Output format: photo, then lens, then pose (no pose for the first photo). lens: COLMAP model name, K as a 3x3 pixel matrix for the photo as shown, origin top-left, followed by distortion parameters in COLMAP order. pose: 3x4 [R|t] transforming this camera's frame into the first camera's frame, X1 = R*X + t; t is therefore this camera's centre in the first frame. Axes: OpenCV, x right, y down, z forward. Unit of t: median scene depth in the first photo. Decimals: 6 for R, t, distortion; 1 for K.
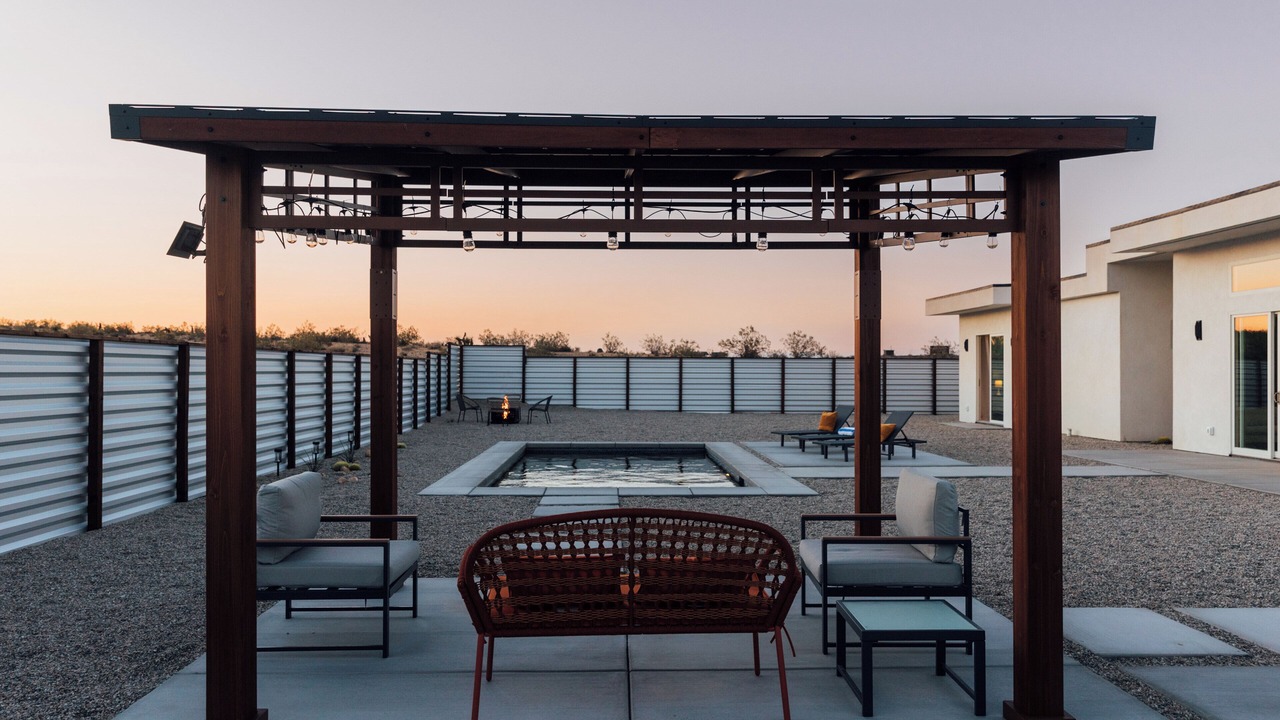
lens RADIAL K [[892.4, 0, 640.0], [0, 892.4, 360.0], [0, 0, 1]] dist [0.029951, 0.000074]
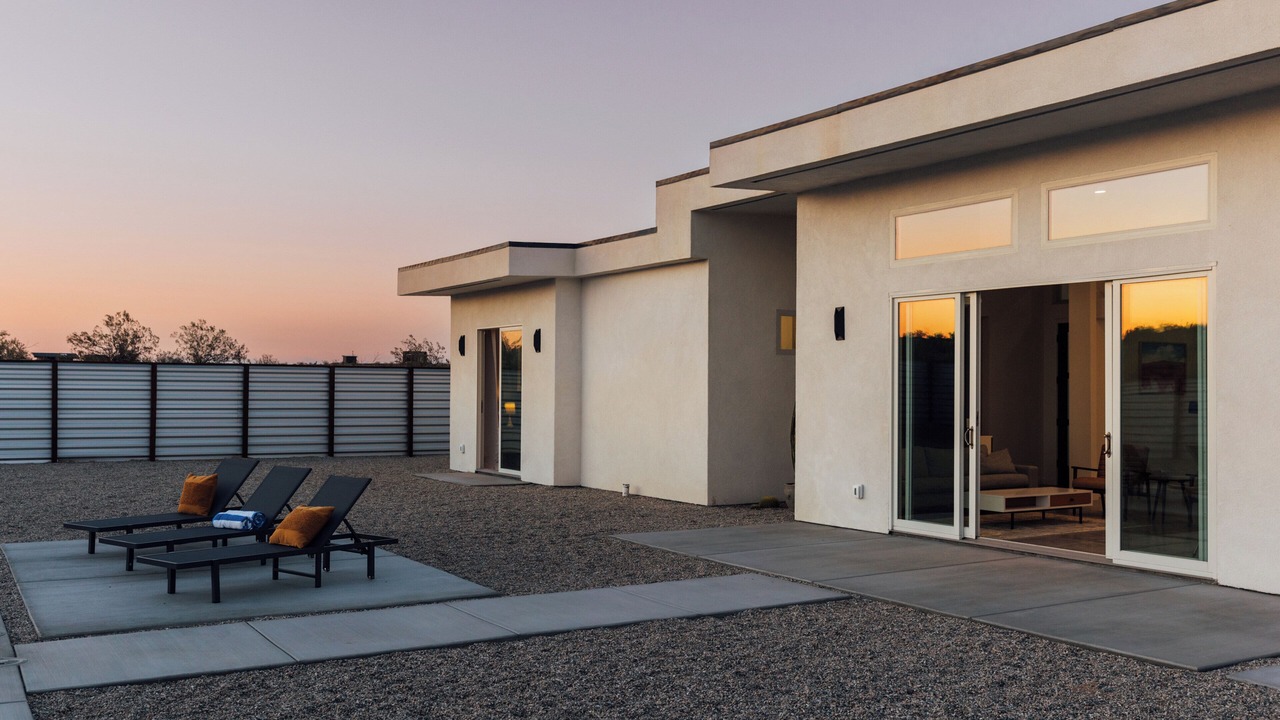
lens RADIAL K [[1150.6, 0, 675.5], [0, 1150.6, 362.6], [0, 0, 1]] dist [-0.042301, -0.001639]
pose [[0.854131, 0.013770, 0.519876, 0.068076], [-0.010600, 0.999903, -0.009068, 0.000727], [-0.519950, 0.002234, 0.854194, 0.213999]]
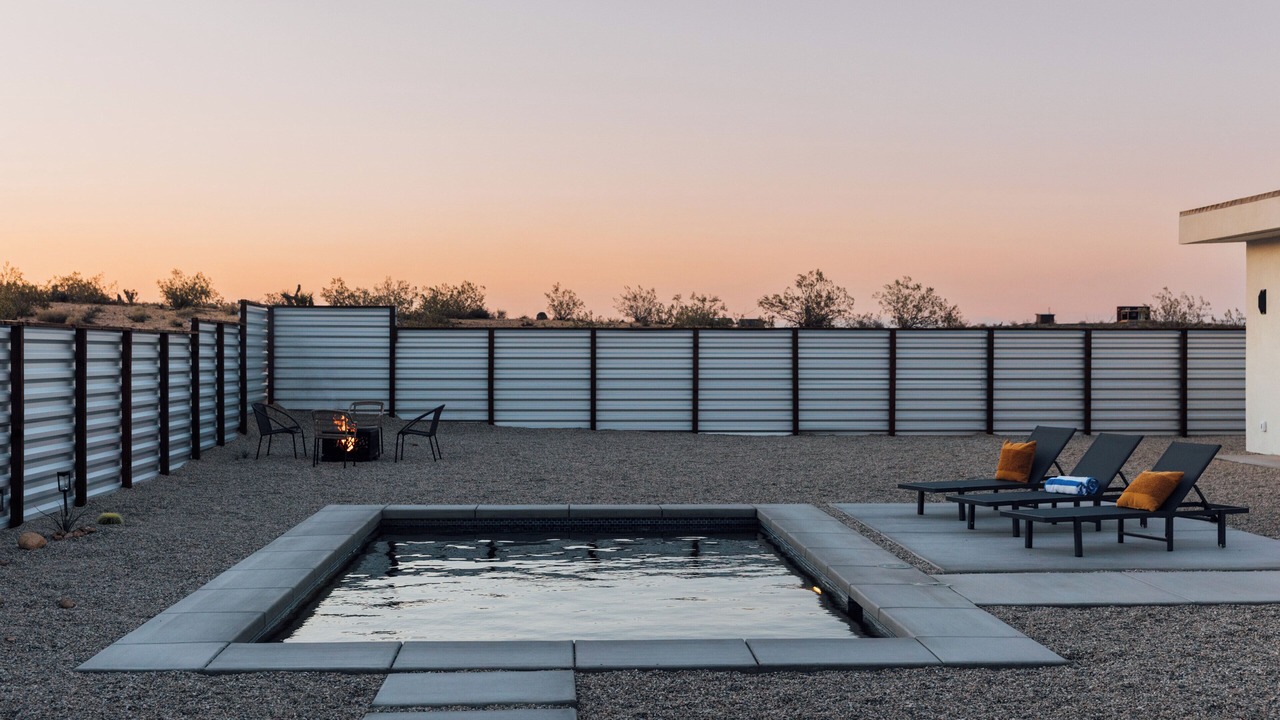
lens RADIAL K [[1525.7, 0, 640.0], [0, 1525.7, 360.0], [0, 0, 1]] dist [0.018606, 0.007985]
pose [[0.999835, -0.003975, 0.017697, -0.002378], [0.003662, 0.999836, 0.017727, -0.000217], [-0.017765, -0.017659, 0.999686, 0.118285]]
